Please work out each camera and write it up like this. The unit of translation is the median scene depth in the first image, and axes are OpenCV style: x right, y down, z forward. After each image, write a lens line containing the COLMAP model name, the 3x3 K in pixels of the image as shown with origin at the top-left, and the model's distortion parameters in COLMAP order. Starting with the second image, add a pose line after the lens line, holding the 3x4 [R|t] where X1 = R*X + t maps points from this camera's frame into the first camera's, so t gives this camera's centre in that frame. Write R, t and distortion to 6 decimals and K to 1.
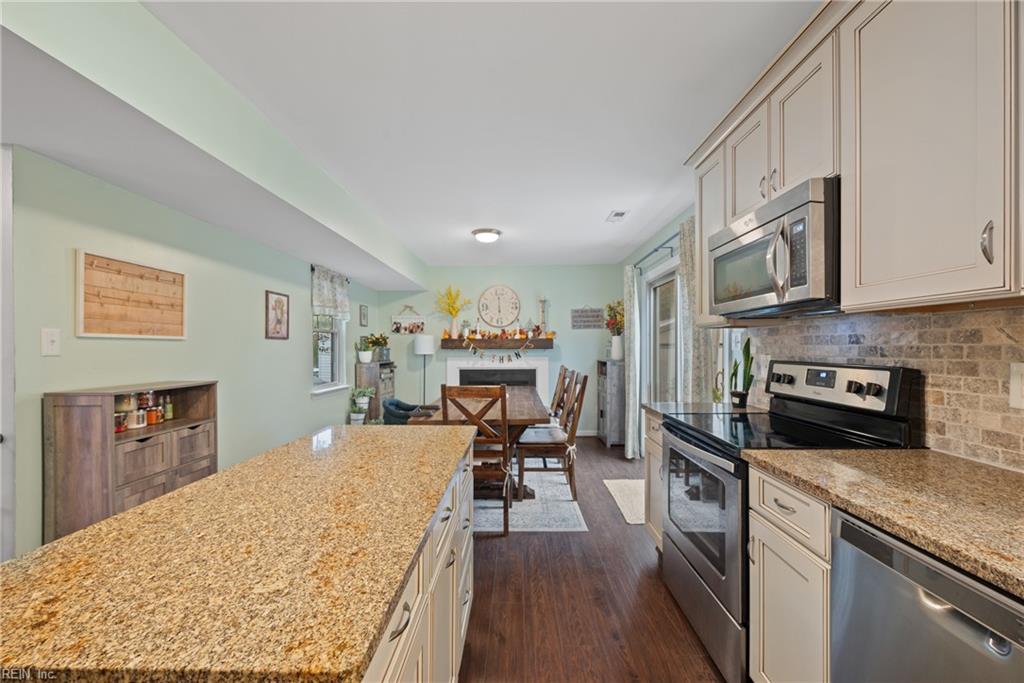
lens RADIAL K [[407.4, 0, 516.2], [0, 407.4, 345.6], [0, 0, 1]] dist [-0.002296, -0.000618]
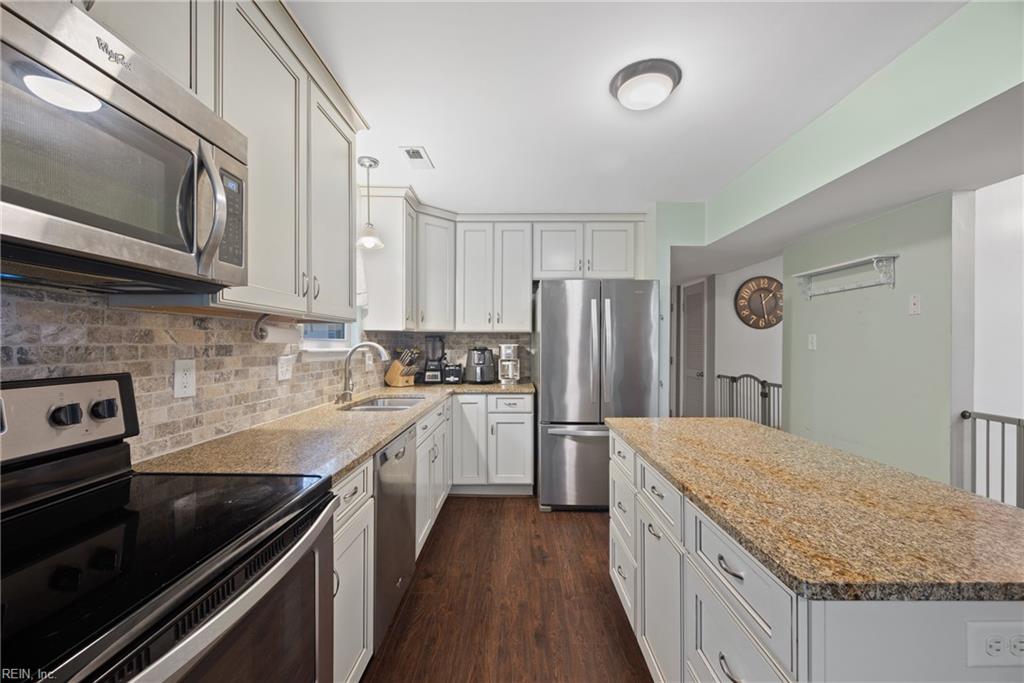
lens RADIAL K [[407.4, 0, 507.5], [0, 407.4, 344.2], [0, 0, 1]] dist [-0.002296, -0.000618]
pose [[-0.999830, 0.001382, 0.018390, 0.181700], [0.001315, 0.999992, -0.003670, 0.001116], [-0.018395, -0.003646, -0.999824, 1.707405]]
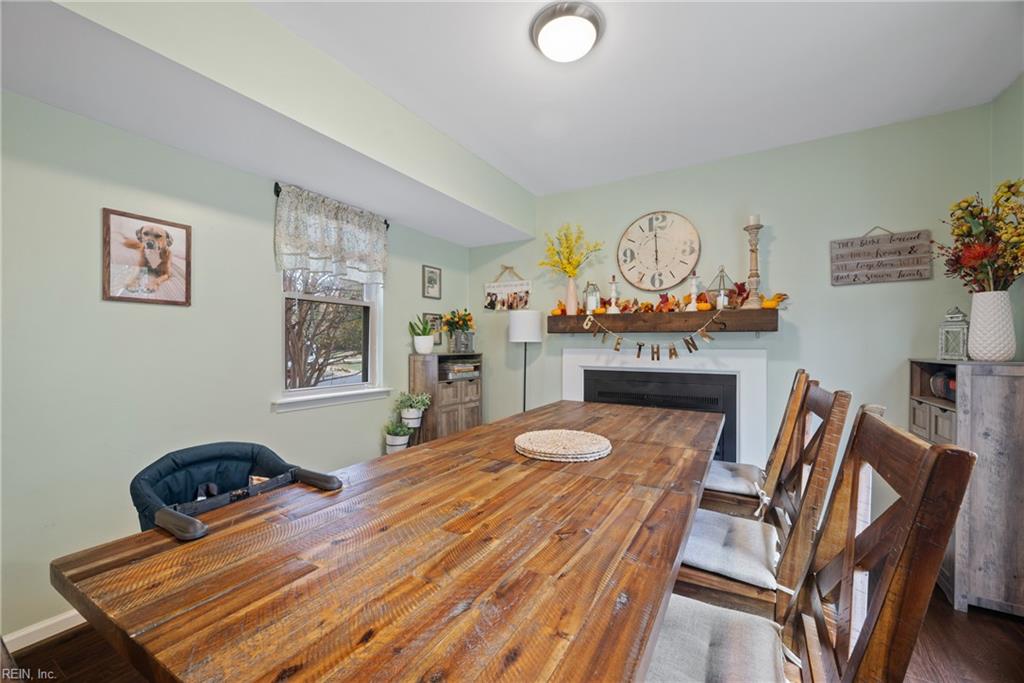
lens RADIAL K [[407.4, 0, 512.6], [0, 407.4, 345.3], [0, 0, 1]] dist [-0.002296, -0.000618]
pose [[0.866009, 0.007913, -0.499966, 0.061896], [-0.003250, 0.999943, 0.010197, 0.019623], [0.500018, -0.007206, 0.865985, 0.472023]]
